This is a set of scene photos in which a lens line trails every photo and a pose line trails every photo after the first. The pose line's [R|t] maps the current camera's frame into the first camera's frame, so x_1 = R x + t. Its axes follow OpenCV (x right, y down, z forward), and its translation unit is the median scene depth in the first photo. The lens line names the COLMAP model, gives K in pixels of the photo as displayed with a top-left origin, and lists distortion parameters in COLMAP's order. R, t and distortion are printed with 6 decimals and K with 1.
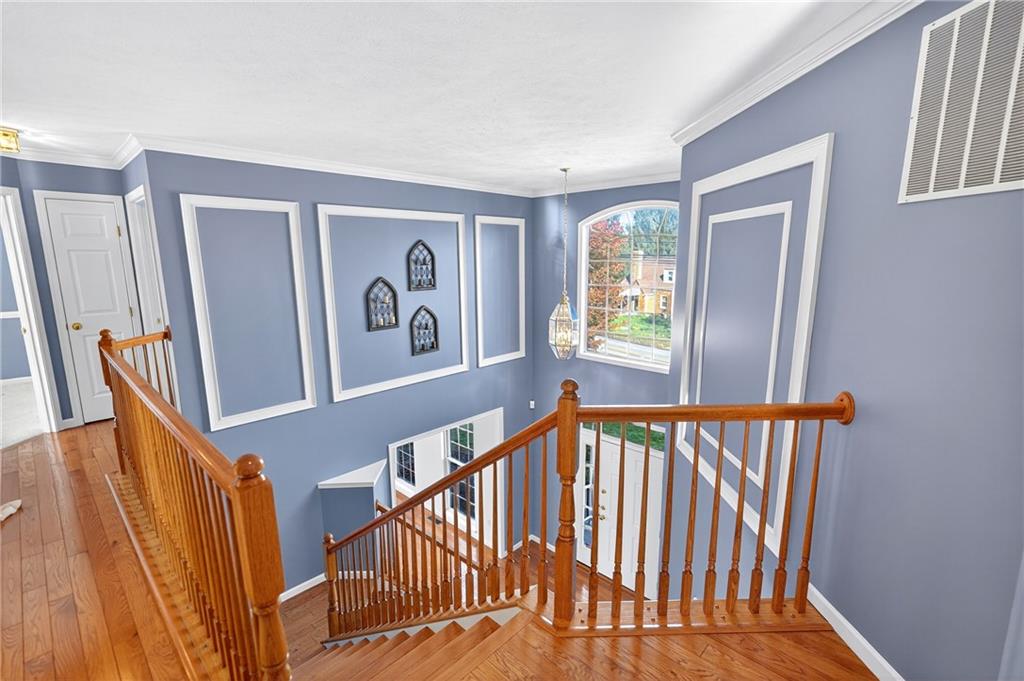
lens RADIAL K [[467.5, 0, 512.0], [0, 467.5, 340.5], [0, 0, 1]] dist [0.001589, -0.000071]
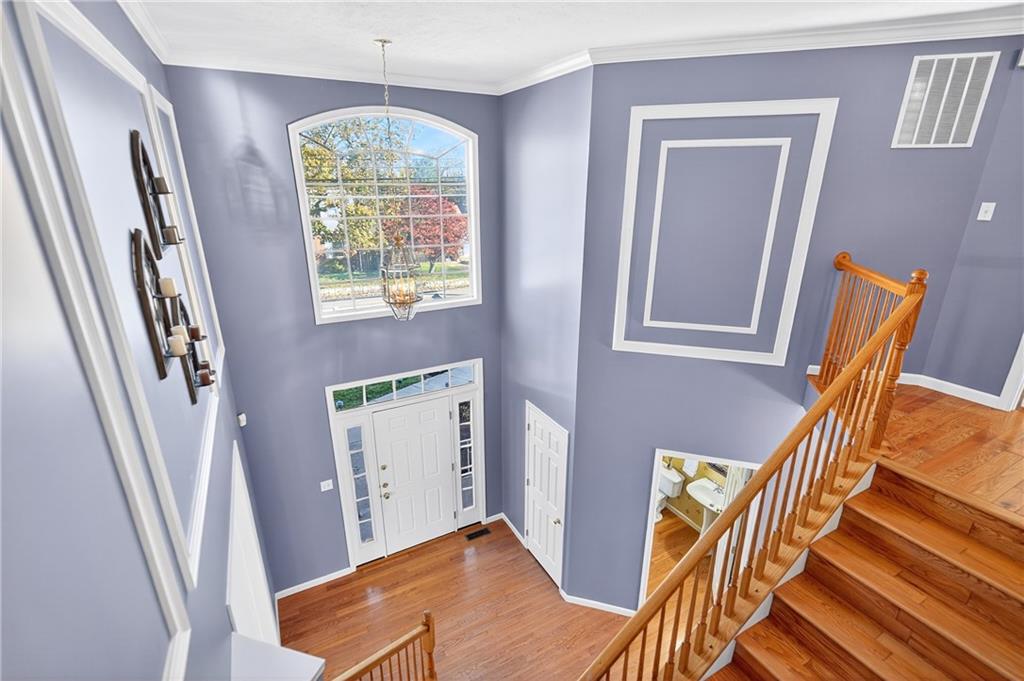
lens RADIAL K [[467.5, 0, 512.0], [0, 467.5, 340.5], [0, 0, 1]] dist [0.001589, -0.000071]
pose [[0.306431, -0.292425, 0.905863, -1.245282], [0.168911, 0.953246, 0.250583, -0.204364], [-0.936787, 0.076224, 0.341498, 1.375819]]
